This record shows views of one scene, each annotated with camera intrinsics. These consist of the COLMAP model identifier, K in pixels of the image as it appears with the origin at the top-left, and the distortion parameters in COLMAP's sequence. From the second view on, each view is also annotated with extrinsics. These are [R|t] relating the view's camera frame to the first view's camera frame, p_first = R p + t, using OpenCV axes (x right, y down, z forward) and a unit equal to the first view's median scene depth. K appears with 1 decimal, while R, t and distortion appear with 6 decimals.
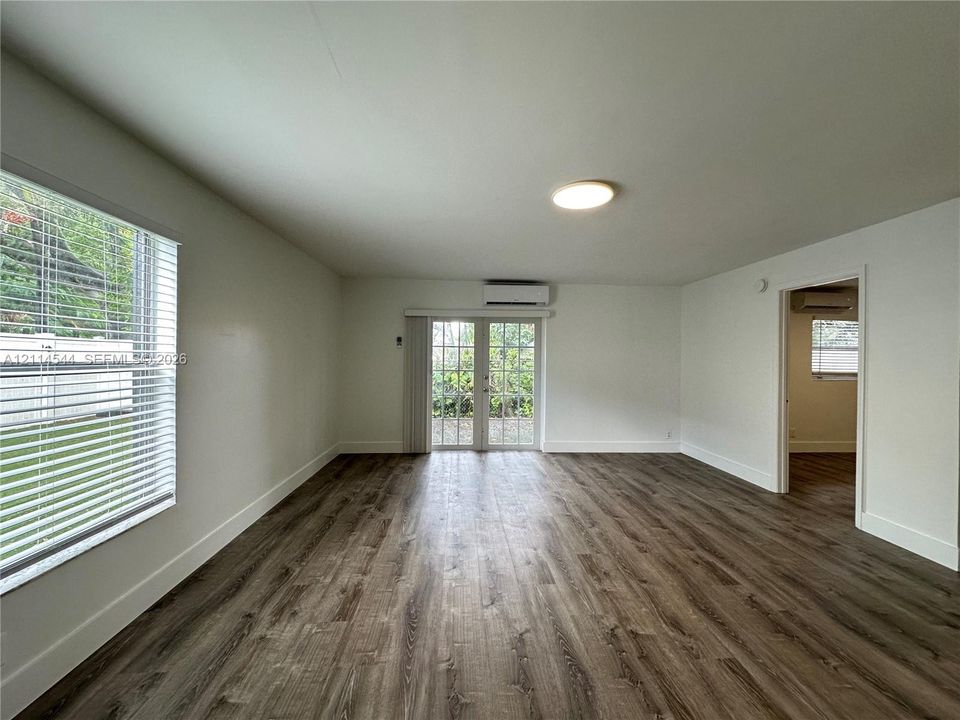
lens RADIAL K [[382.5, 0, 479.1], [0, 382.5, 359.5], [0, 0, 1]] dist [-0.003087, 0.000351]
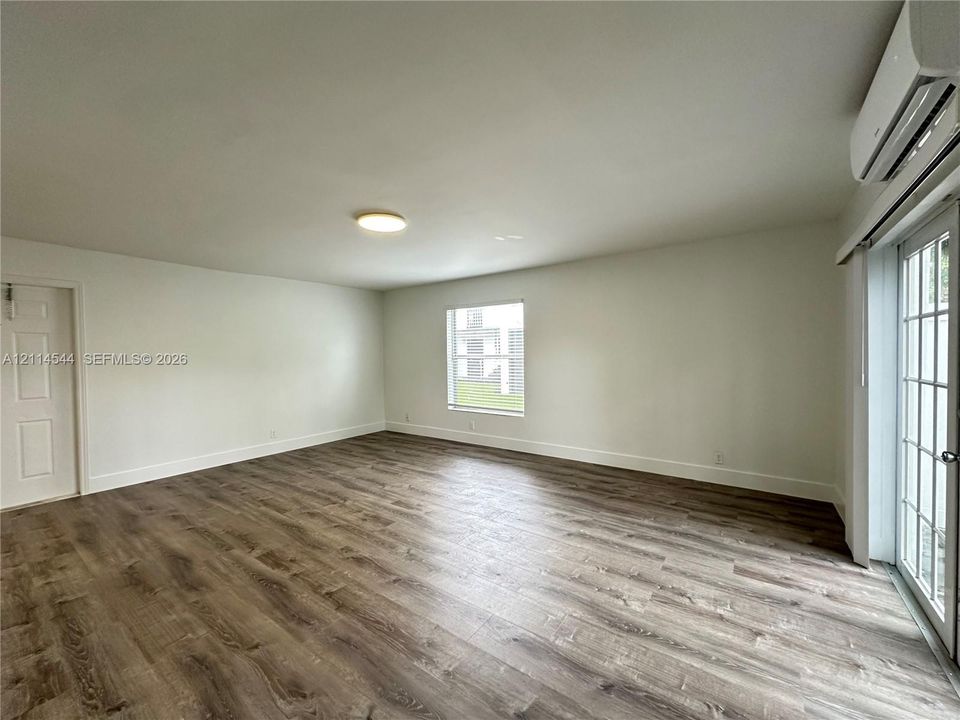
lens RADIAL K [[382.5, 0, 480.7], [0, 382.5, 361.7], [0, 0, 1]] dist [-0.003087, 0.000351]
pose [[-0.630510, 0.015917, -0.776018, 0.806707], [0.002764, 0.999829, 0.018262, 0.002393], [0.776176, 0.009370, -0.630446, 1.579265]]
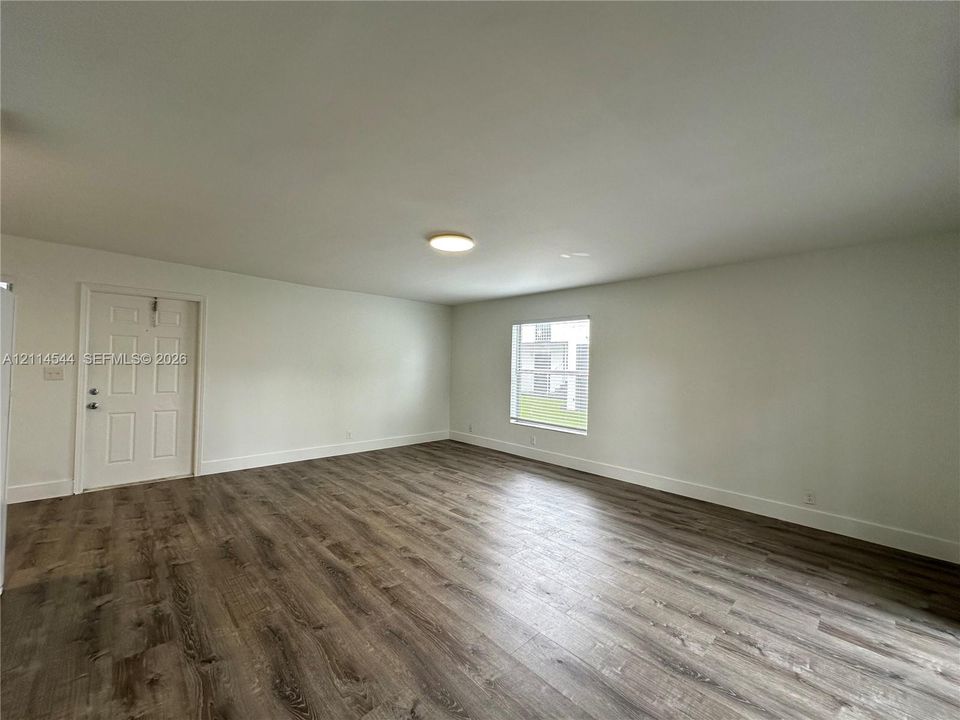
lens RADIAL K [[382.5, 0, 481.0], [0, 382.5, 361.7], [0, 0, 1]] dist [-0.003087, 0.000351]
pose [[-0.757062, -0.035287, -0.652389, 0.808832], [-0.035803, 0.999281, -0.012502, -0.002414], [0.652361, 0.013893, -0.757781, 1.607860]]
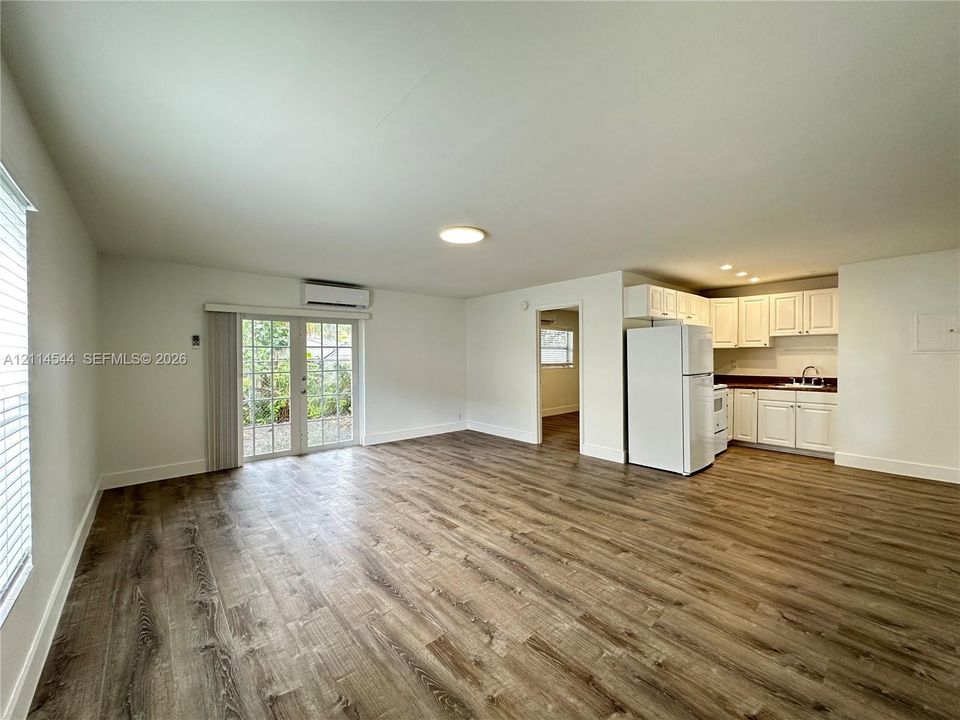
lens RADIAL K [[382.5, 0, 480.6], [0, 382.5, 360.8], [0, 0, 1]] dist [-0.003087, 0.000351]
pose [[0.787784, -0.022377, 0.615545, -0.393538], [0.017330, 0.999749, 0.014164, -0.006909], [-0.615708, -0.000491, 0.787974, -0.069205]]
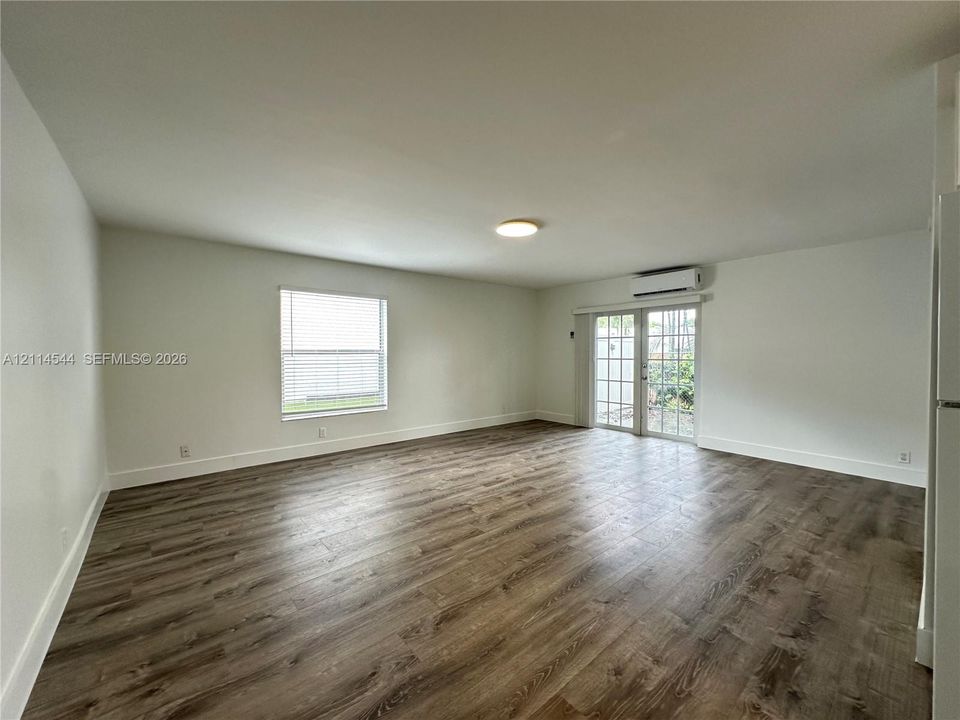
lens RADIAL K [[382.5, 0, 478.2], [0, 382.5, 356.9], [0, 0, 1]] dist [-0.003087, 0.000351]
pose [[0.594602, 0.000043, -0.804020, 1.030015], [0.004034, 0.999987, 0.003037, 0.031654], [0.804010, -0.005049, 0.594594, 0.026740]]
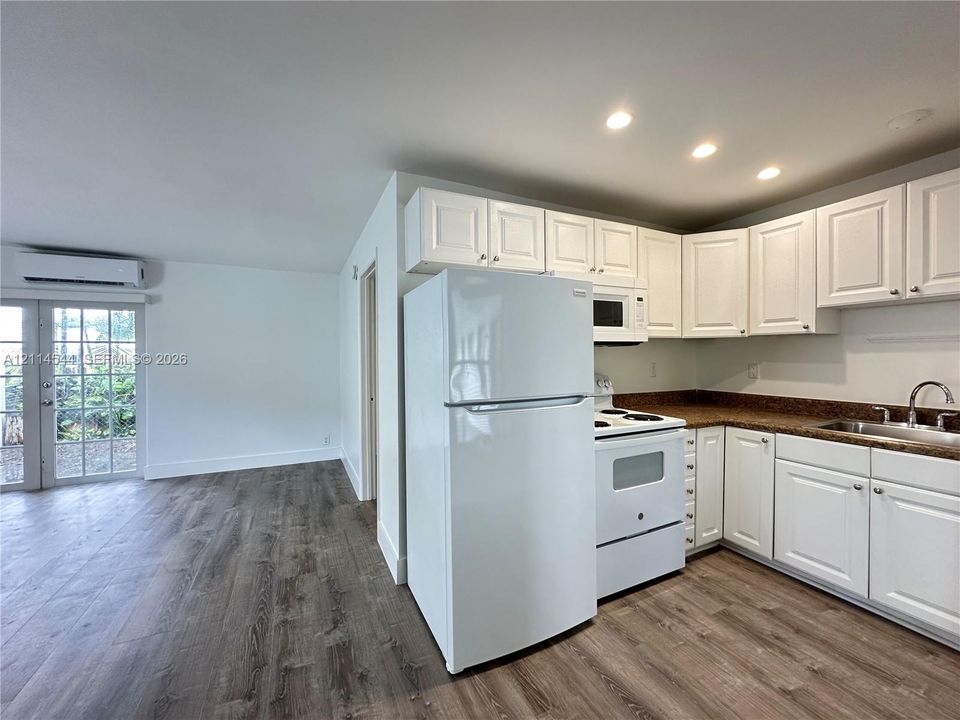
lens RADIAL K [[382.5, 0, 480.4], [0, 382.5, 360.3], [0, 0, 1]] dist [-0.003087, 0.000351]
pose [[0.920821, -0.019930, 0.389475, 0.847219], [0.017050, 0.999796, 0.010852, 0.011976], [-0.389612, -0.003352, 0.920973, 0.067057]]
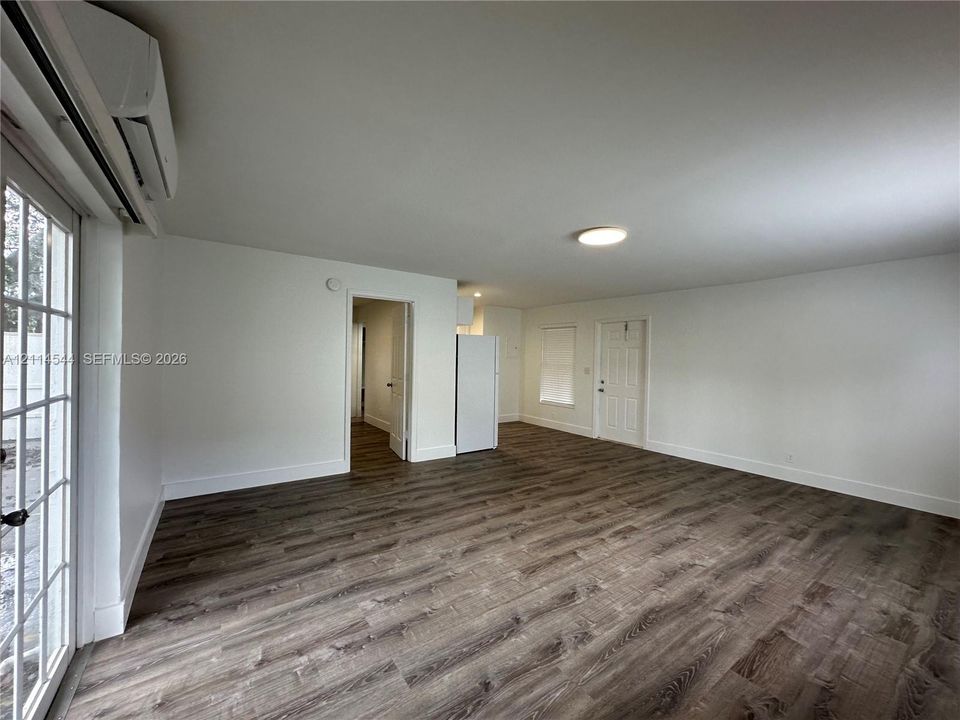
lens RADIAL K [[382.5, 0, 478.2], [0, 382.5, 360.1], [0, 0, 1]] dist [-0.003087, 0.000351]
pose [[-0.532076, -0.025979, 0.846298, -0.475101], [-0.022235, 0.999613, 0.016706, -0.016773], [-0.846404, -0.009929, -0.532448, 1.576920]]
